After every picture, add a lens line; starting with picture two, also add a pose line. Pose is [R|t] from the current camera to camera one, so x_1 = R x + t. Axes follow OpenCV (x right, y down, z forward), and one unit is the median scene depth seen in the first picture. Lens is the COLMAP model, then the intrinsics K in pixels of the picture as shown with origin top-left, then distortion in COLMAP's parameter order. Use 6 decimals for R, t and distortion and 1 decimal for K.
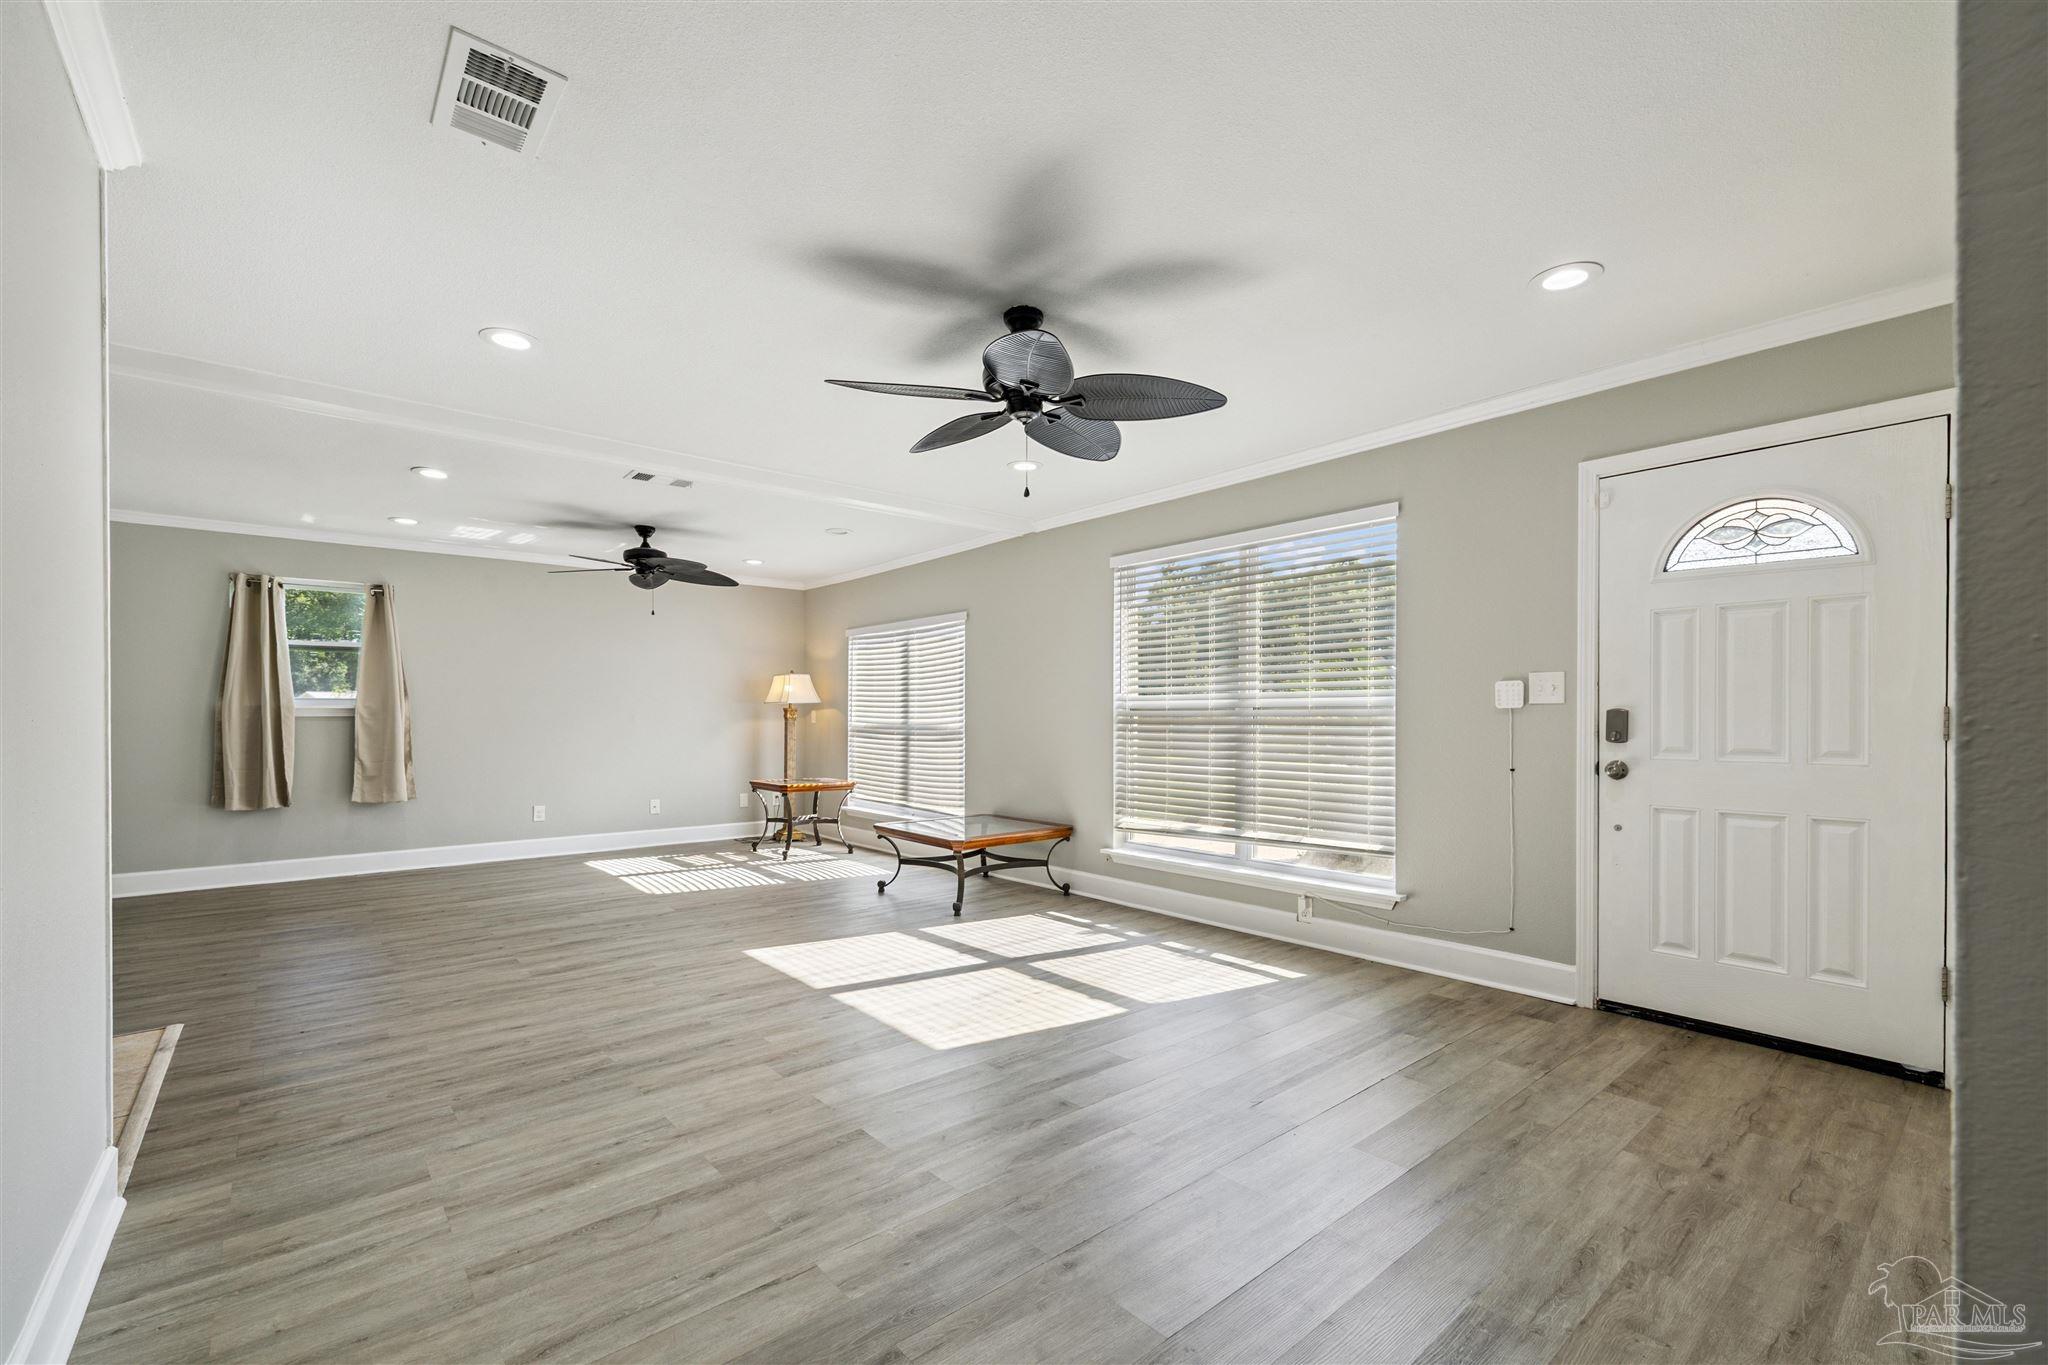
lens RADIAL K [[863.9, 0, 1028.7], [0, 863.9, 729.7], [0, 0, 1]] dist [-0.003356, 0.000230]
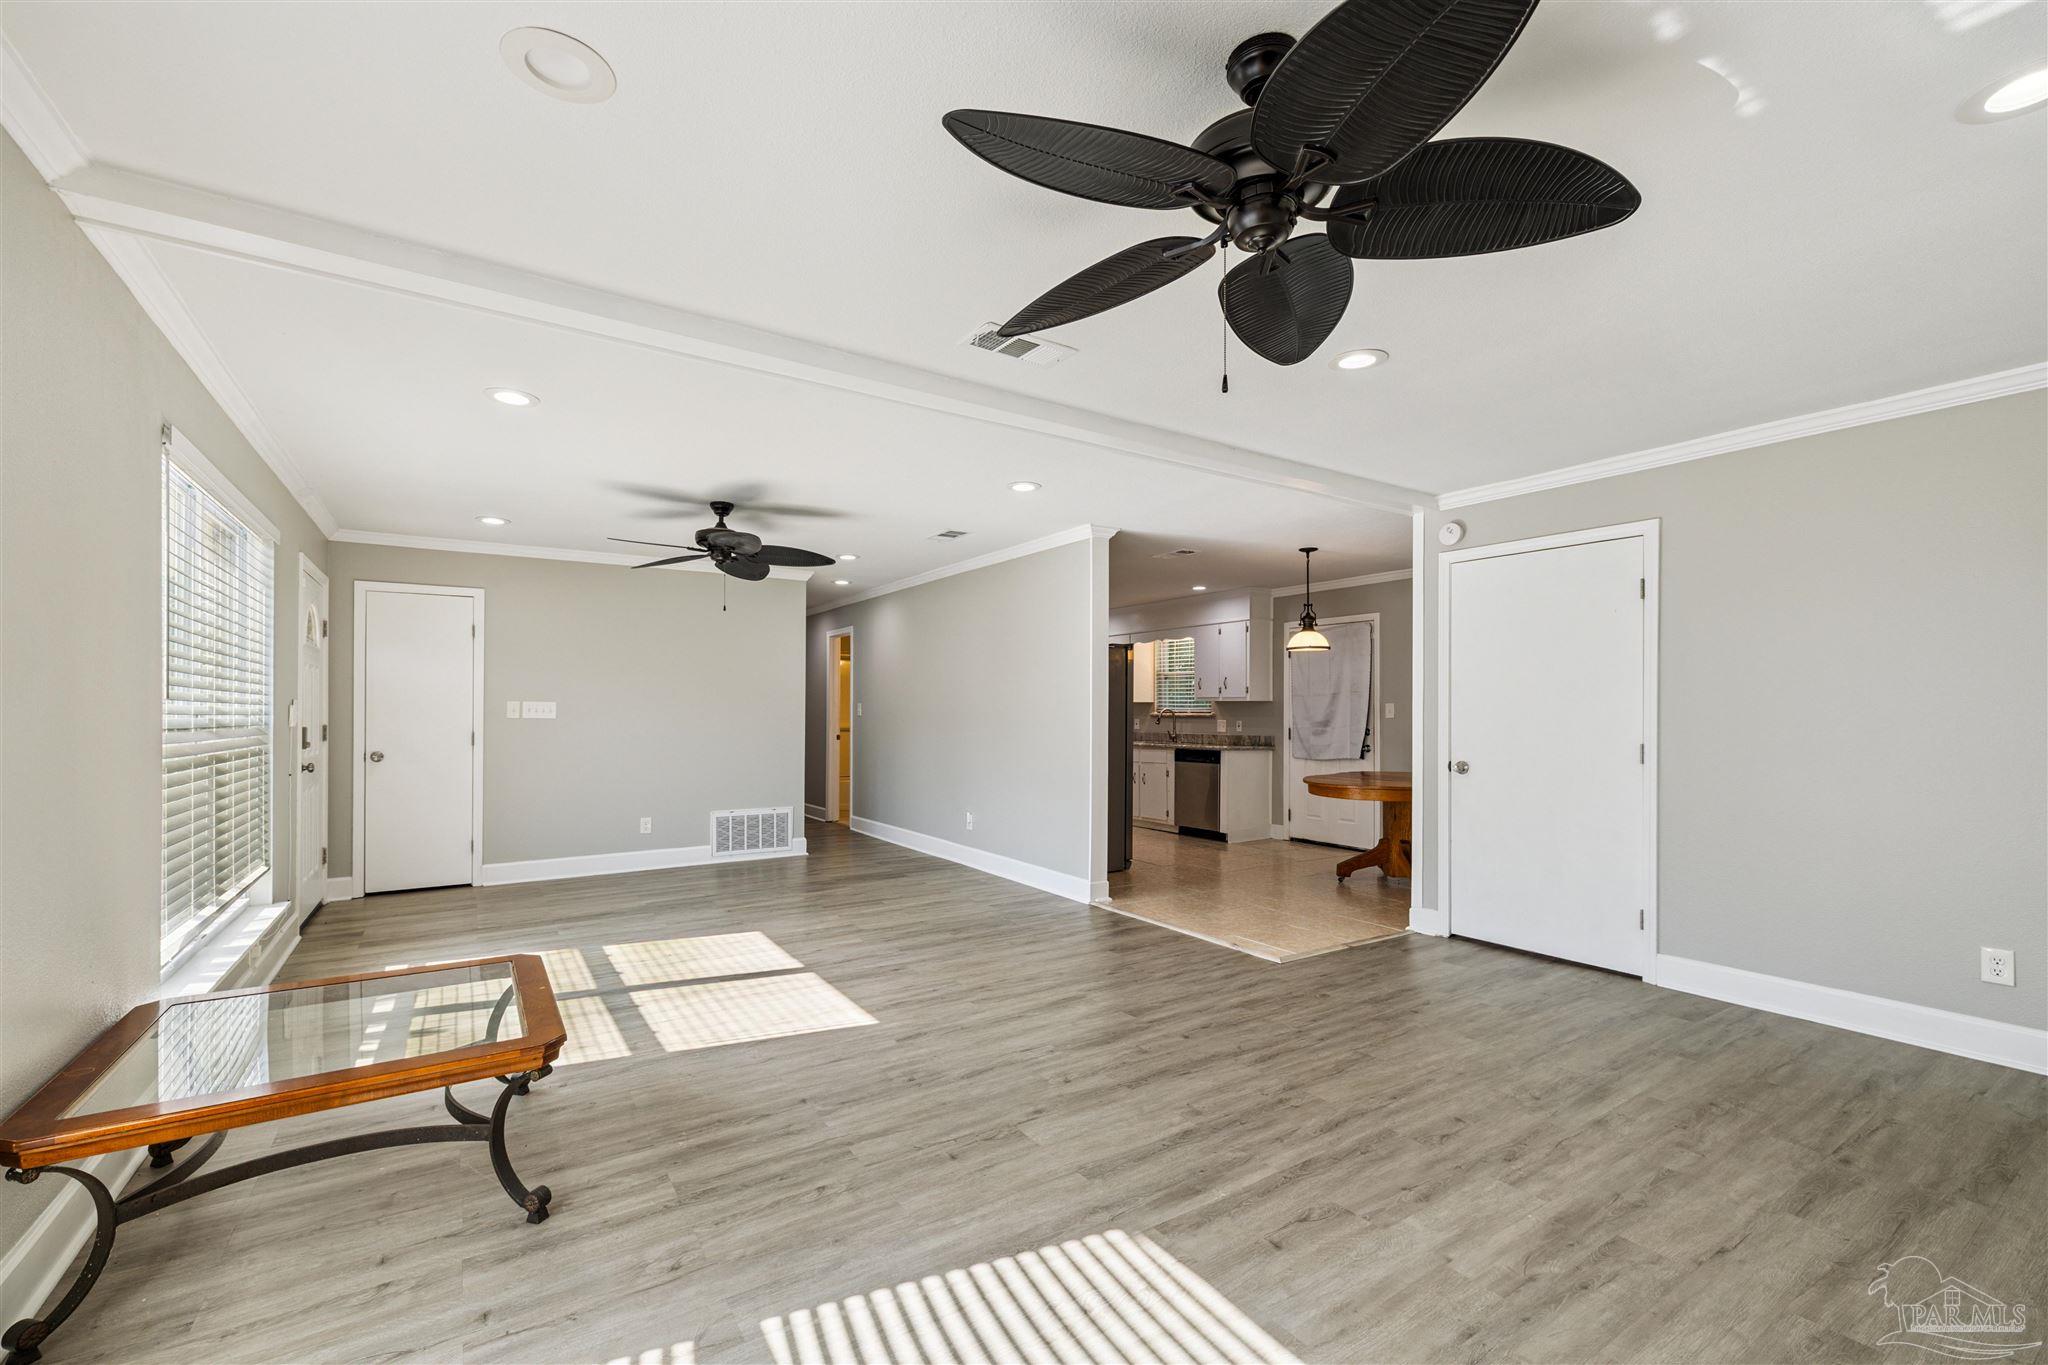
lens RADIAL K [[863.9, 0, 1021.6], [0, 863.9, 694.7], [0, 0, 1]] dist [-0.003356, 0.000230]
pose [[-0.990893, 0.005343, 0.134548, -0.660469], [0.003841, 0.999927, -0.011421, -0.050849], [-0.134600, -0.010800, -0.990841, 2.063213]]
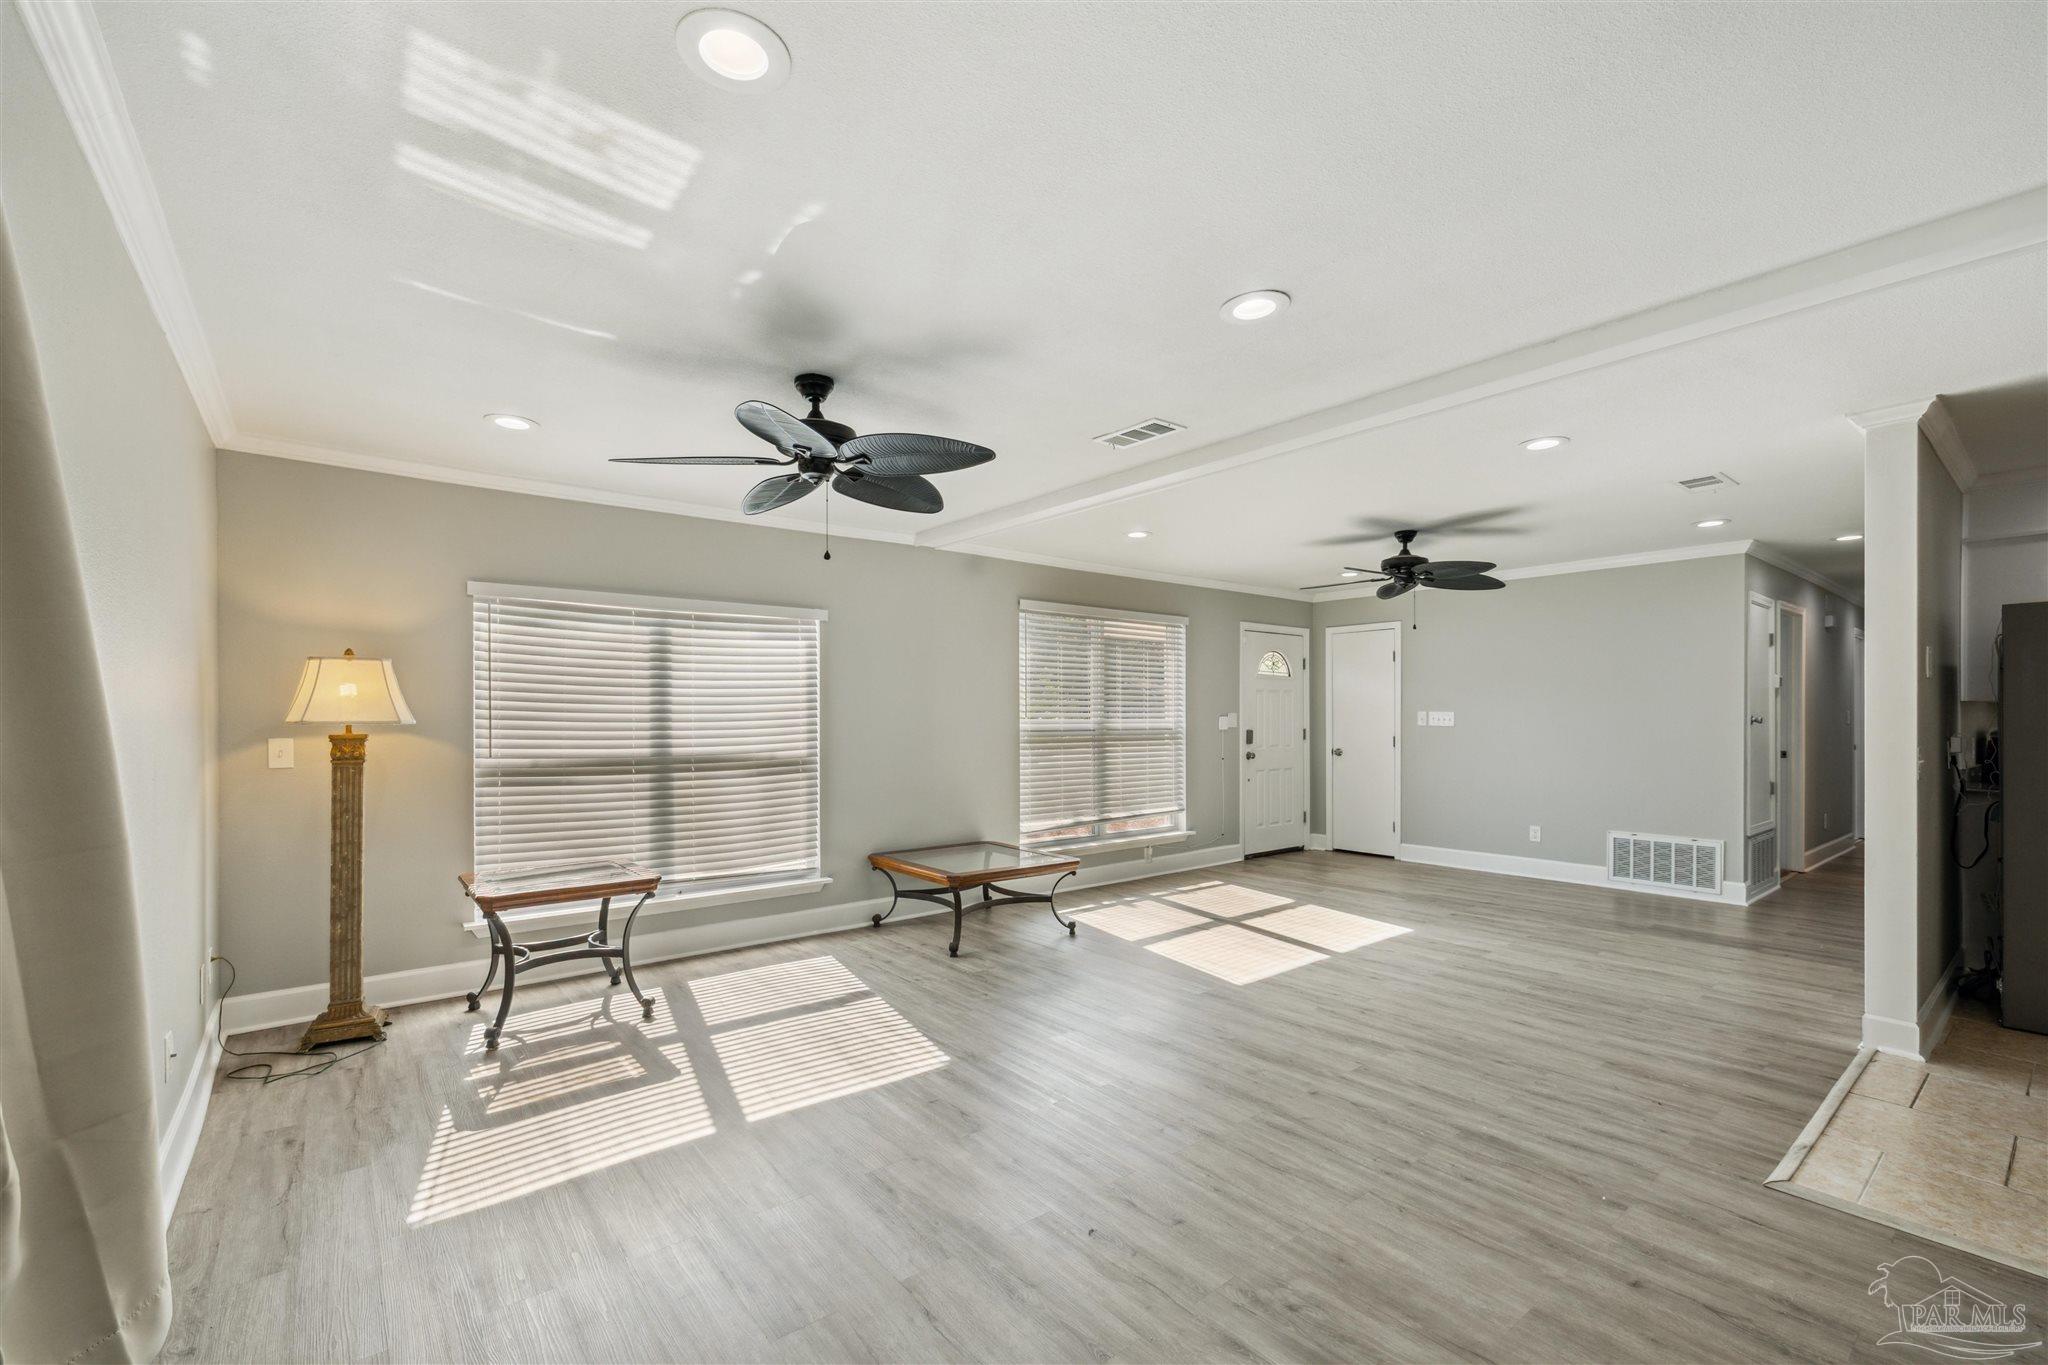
lens RADIAL K [[863.9, 0, 1005.2], [0, 863.9, 707.8], [0, 0, 1]] dist [-0.003356, 0.000230]
pose [[0.041898, 0.008884, 0.999082, -1.522437], [0.009903, 0.999908, -0.009307, -0.060905], [-0.999073, 0.010284, 0.041806, 1.403357]]
